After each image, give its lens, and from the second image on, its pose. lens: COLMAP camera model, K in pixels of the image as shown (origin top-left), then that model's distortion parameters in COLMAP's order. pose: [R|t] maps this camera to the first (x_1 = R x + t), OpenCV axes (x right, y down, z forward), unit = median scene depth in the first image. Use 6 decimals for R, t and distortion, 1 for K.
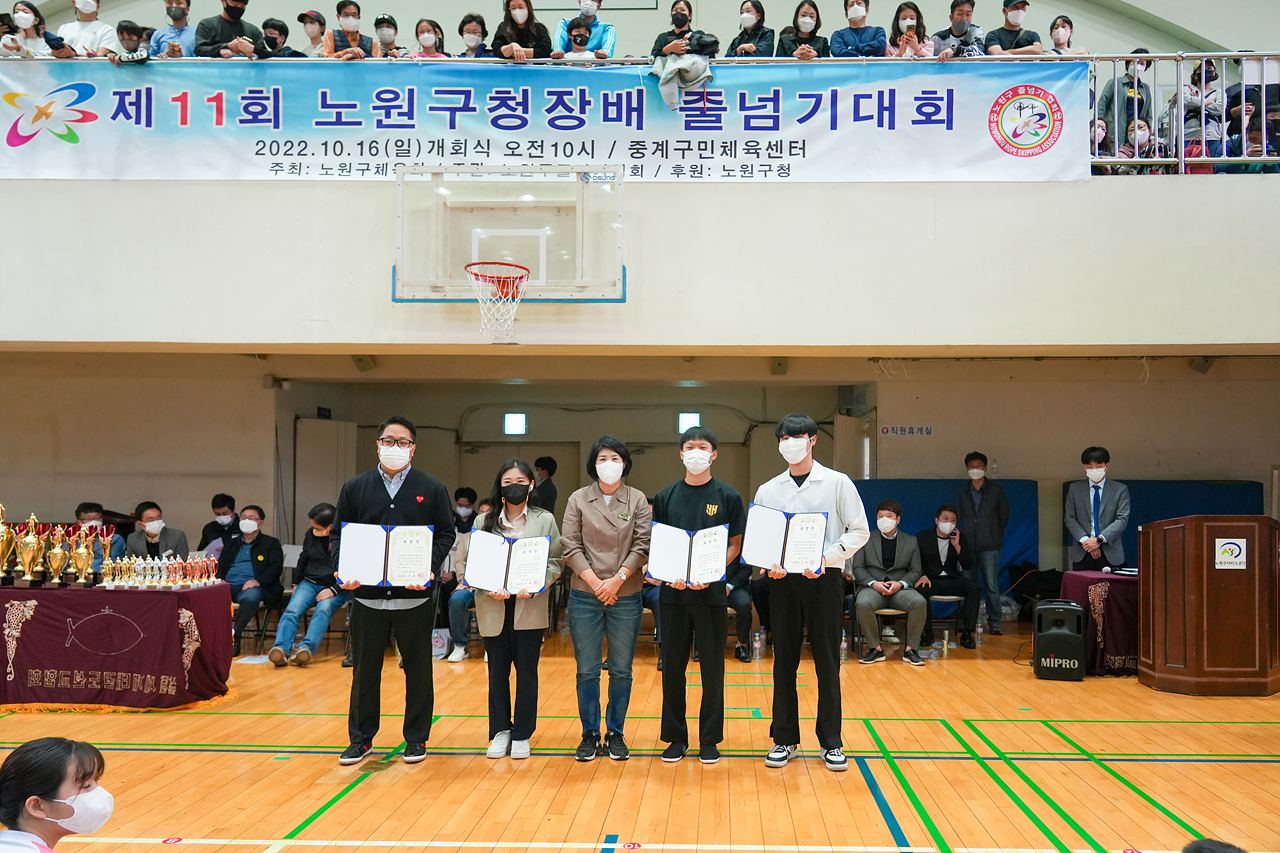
lens RADIAL K [[1002.2, 0, 720.7], [0, 1002.2, 474.0], [0, 0, 1]] dist [0.024082, -0.001165]
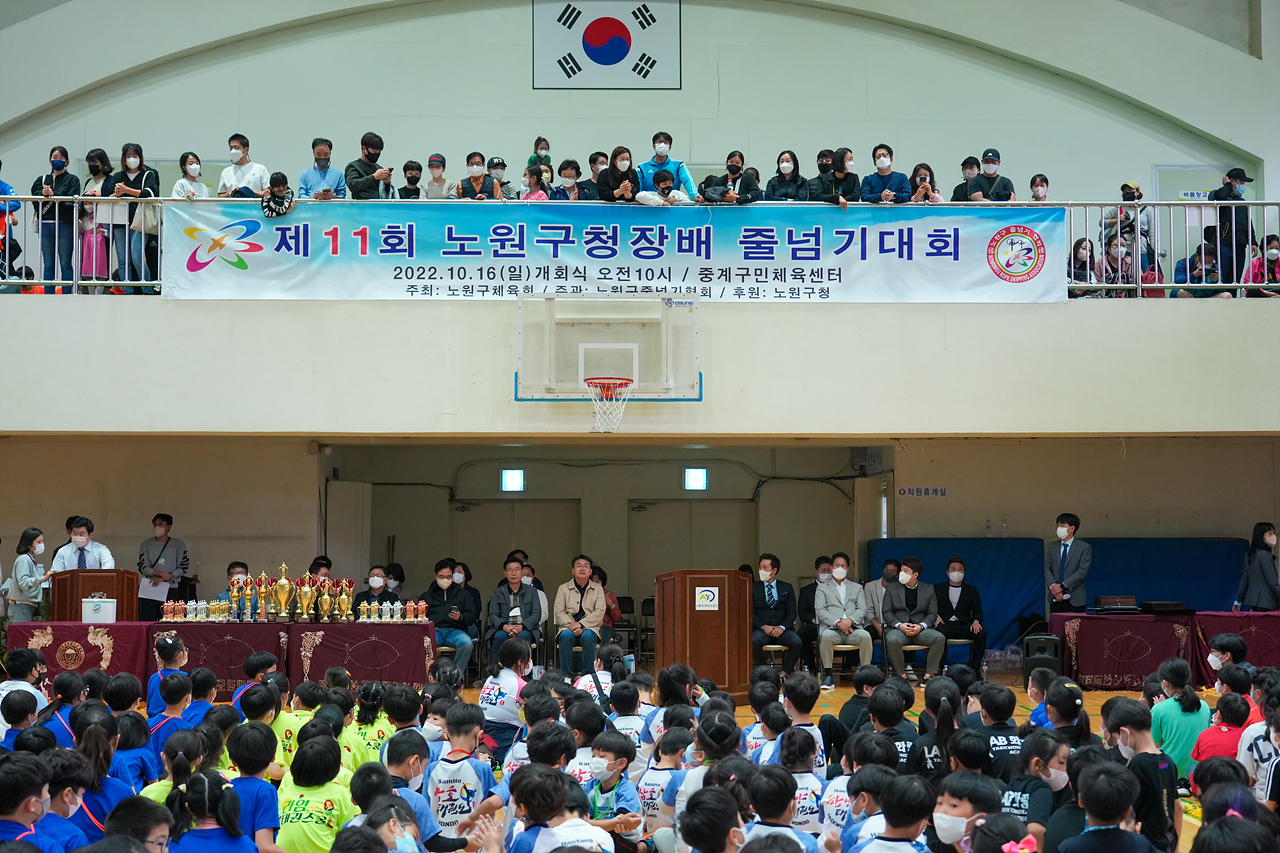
lens RADIAL K [[1798.7, 0, 664.7], [0, 1798.7, 455.5], [0, 0, 1]] dist [0.072066, 0.000000]
pose [[0.998349, -0.003830, 0.057316, -0.261153], [0.005640, 0.999489, -0.031449, -0.031657], [-0.057166, 0.031720, 0.997861, -1.198777]]
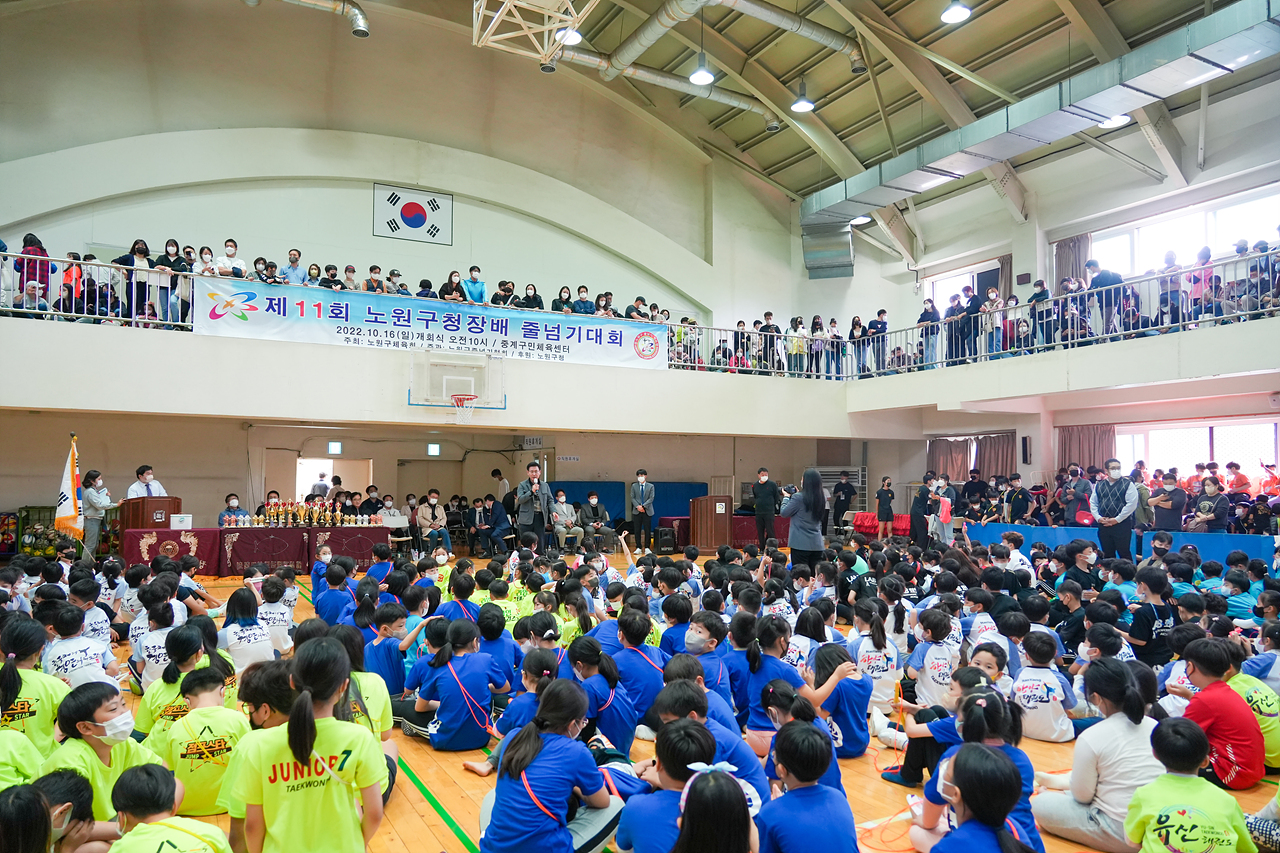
lens RADIAL K [[859.1, 0, 626.6], [0, 859.1, 463.5], [0, 0, 1]] dist [-0.006945, 0.008277]
pose [[0.877285, 0.011038, 0.479842, -0.801617], [-0.008753, 0.999937, -0.006999, -0.028677], [-0.479889, 0.001940, 0.877327, -0.920462]]
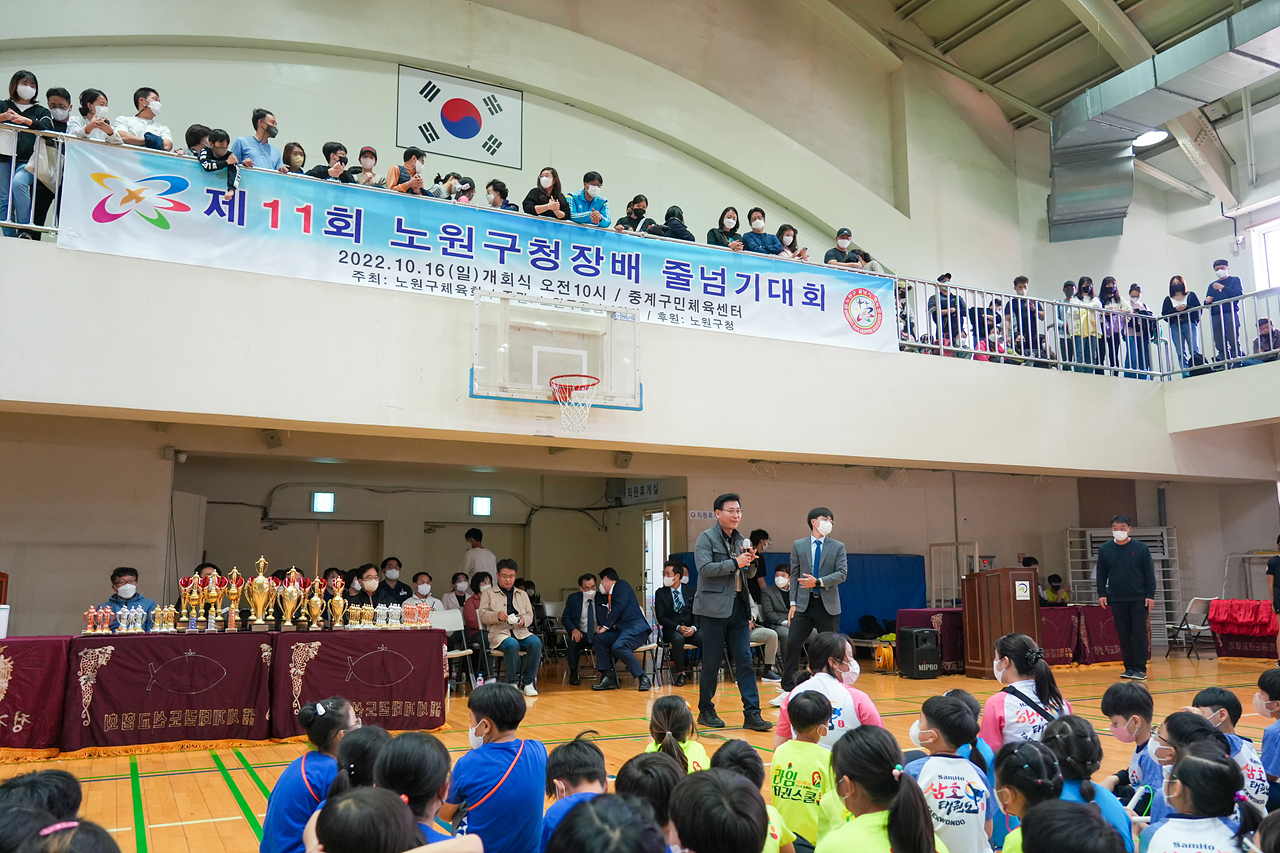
lens RADIAL K [[1002.2, 0, 639.2], [0, 1002.2, 436.9], [0, 0, 1]] dist [0.024082, -0.001165]
pose [[0.883142, 0.057859, 0.465524, -0.686096], [0.002279, 0.991824, -0.127594, 0.030147], [-0.469100, 0.113745, 0.875790, -0.146406]]
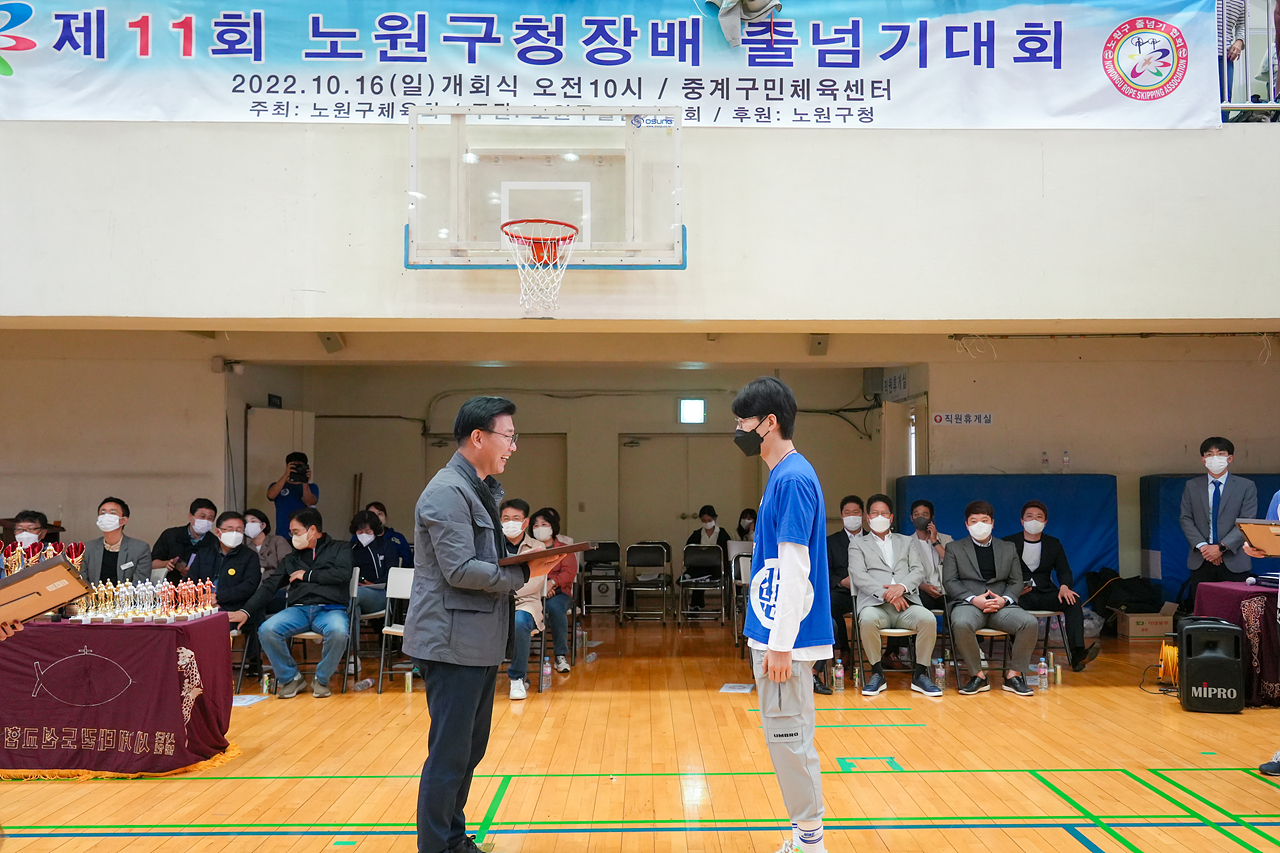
lens RADIAL K [[1109.1, 0, 681.2], [0, 1109.1, 446.4], [0, 0, 1]] dist [0.032576, -0.007607]
pose [[0.998852, -0.006151, 0.047514, -0.138845], [0.006885, 0.999859, -0.015300, -0.007993], [-0.047413, 0.015610, 0.998753, 0.070058]]
